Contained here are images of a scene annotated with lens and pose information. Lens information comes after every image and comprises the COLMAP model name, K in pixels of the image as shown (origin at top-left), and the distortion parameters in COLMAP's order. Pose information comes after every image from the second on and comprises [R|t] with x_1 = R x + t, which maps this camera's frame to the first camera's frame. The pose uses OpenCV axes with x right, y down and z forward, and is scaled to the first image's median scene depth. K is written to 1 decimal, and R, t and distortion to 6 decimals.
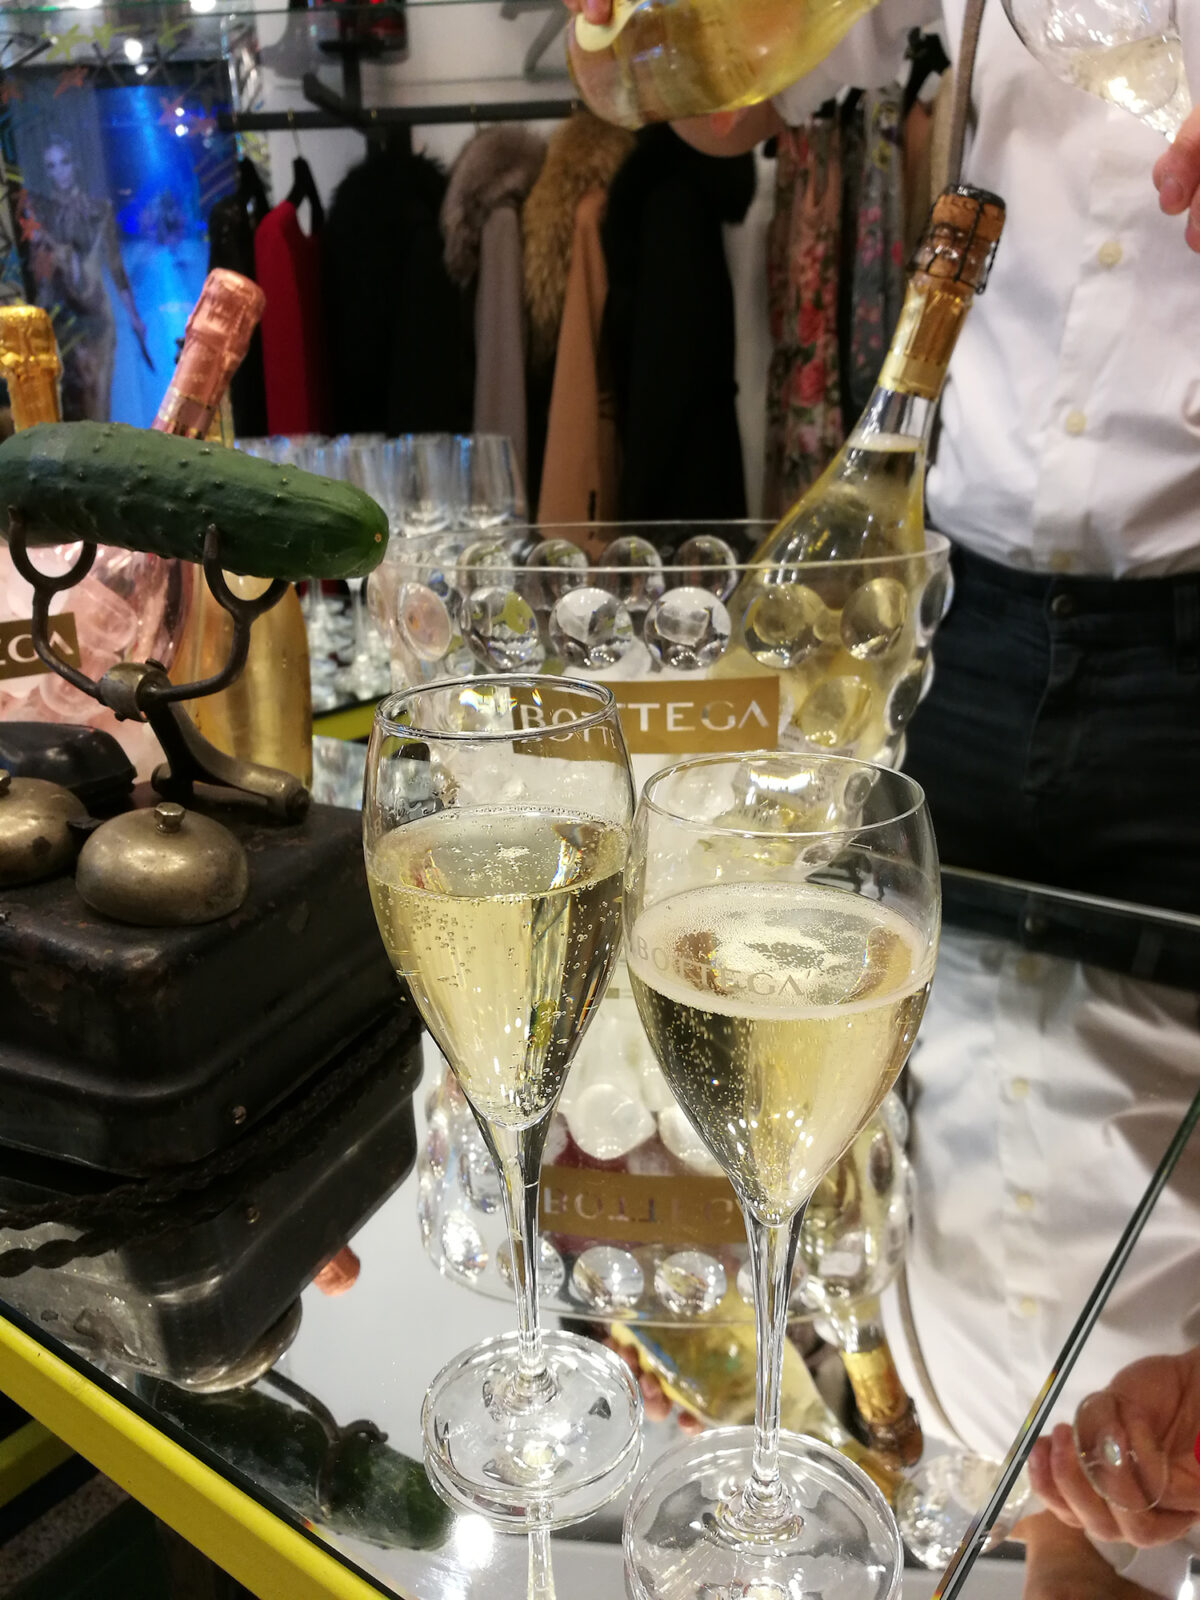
lens RADIAL K [[1241.0, 0, 600.0], [0, 1241.0, 800.0], [0, 0, 1]] dist [-0.065037, 0.064923]
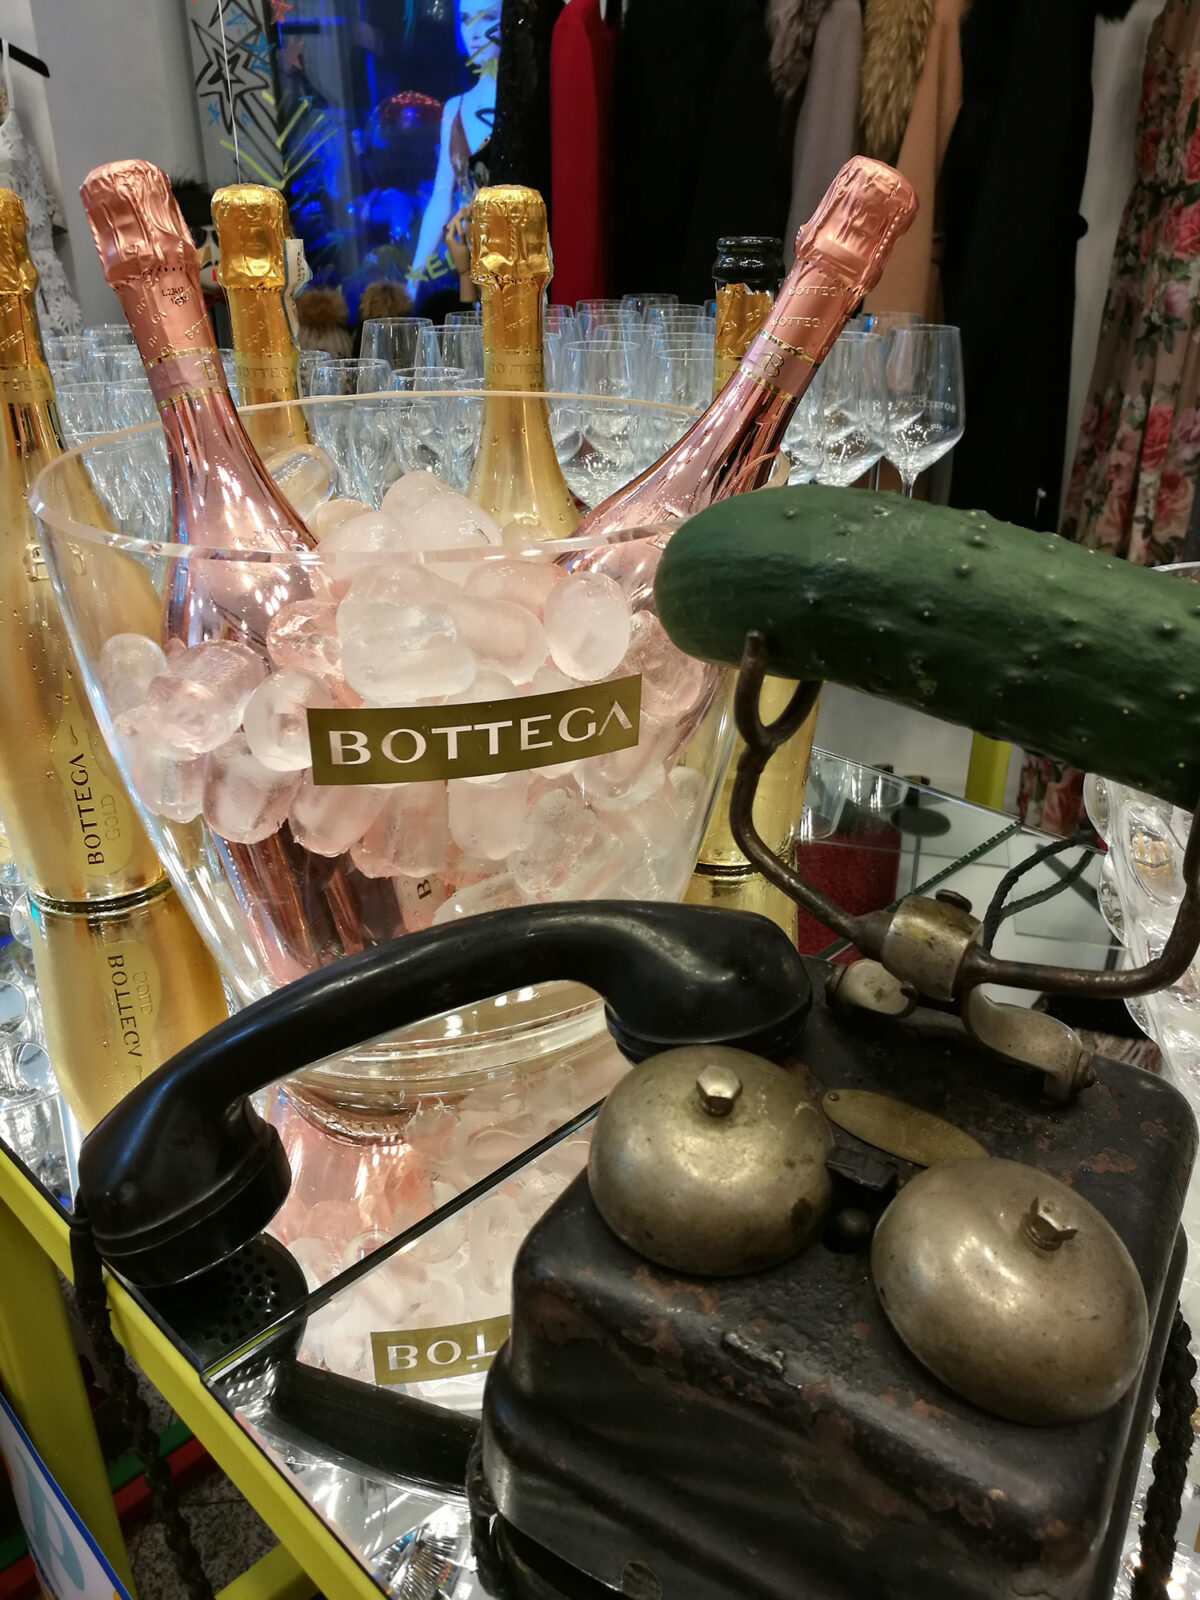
lens RADIAL K [[1253.9, 0, 639.2], [0, 1253.9, 829.3], [0, 0, 1]] dist [0.002608, 0.000329]
pose [[0.988909, 0.087579, -0.119953, -0.317139], [-0.069726, 0.986869, 0.145699, -0.160182], [0.131138, -0.135720, 0.982030, 0.255760]]
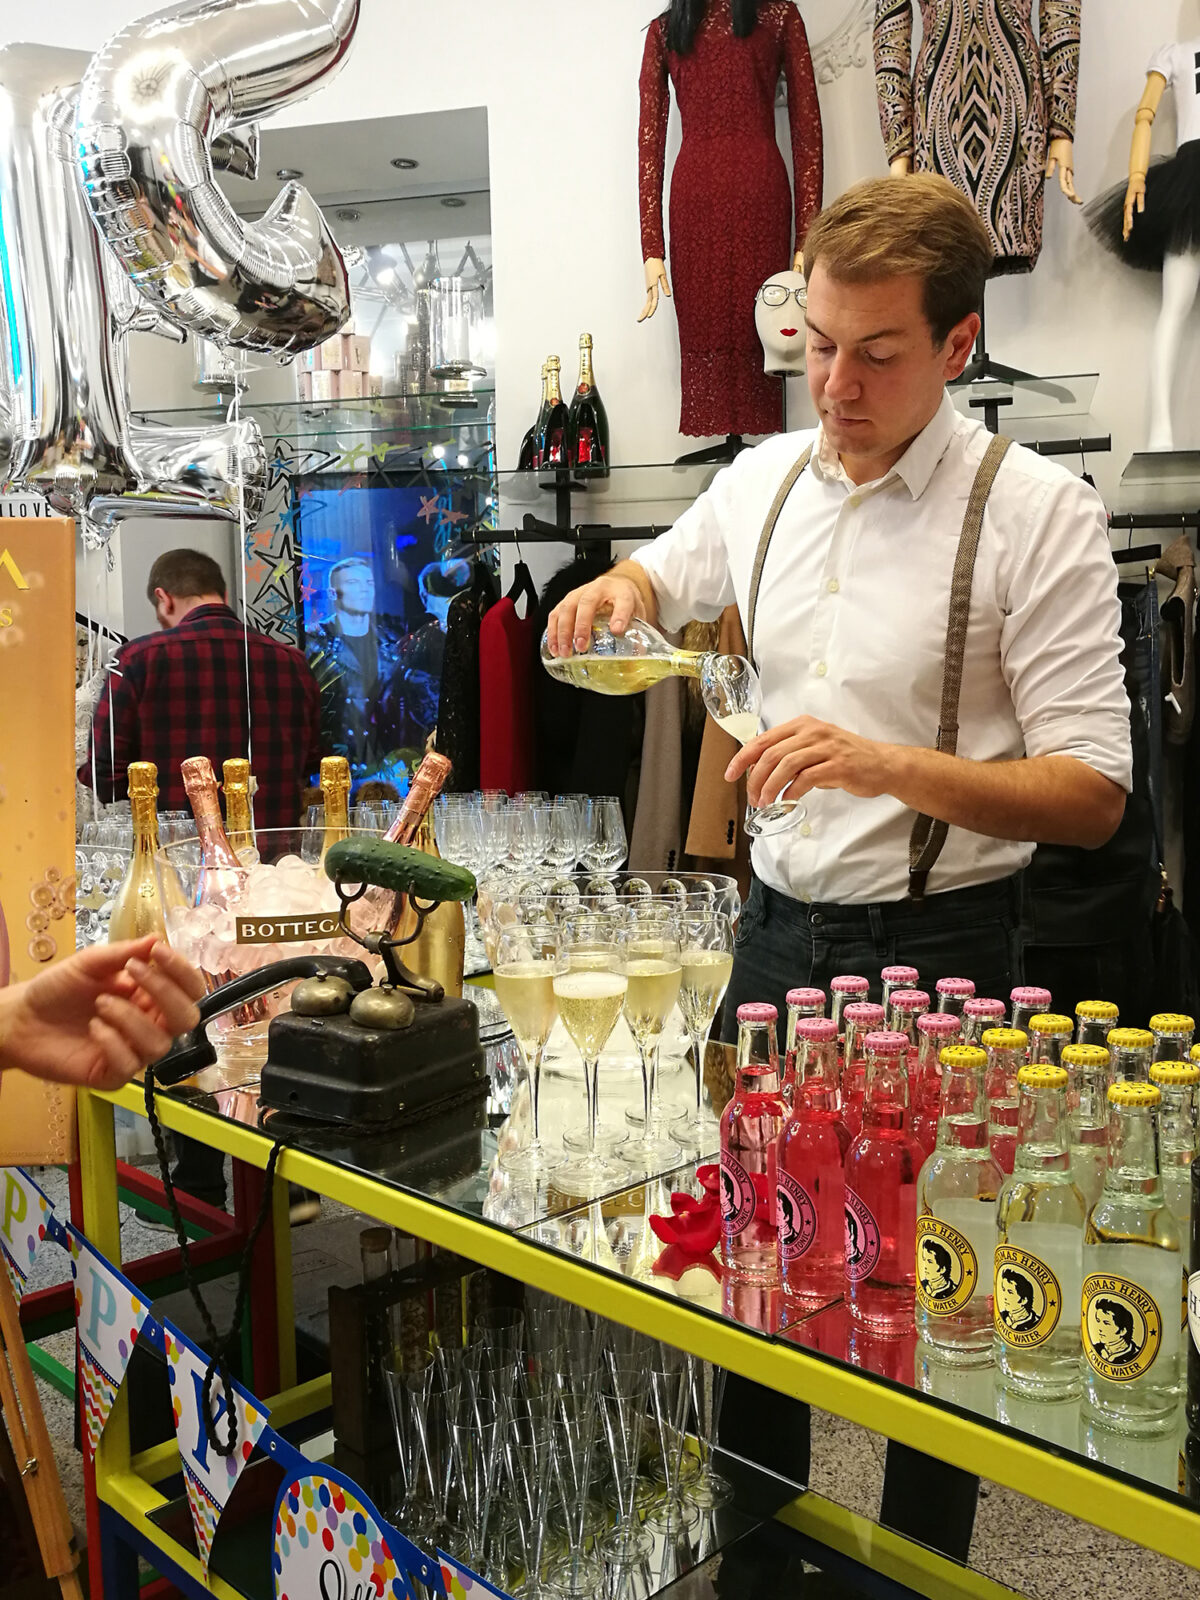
lens RADIAL K [[1253.9, 0, 639.2], [0, 1253.9, 829.3], [0, 0, 1]] dist [0.002608, 0.000329]
pose [[0.990160, 0.025040, -0.137683, 0.351358], [-0.055050, 0.974235, -0.218713, 0.153082], [0.128659, 0.224140, 0.966027, -1.029403]]
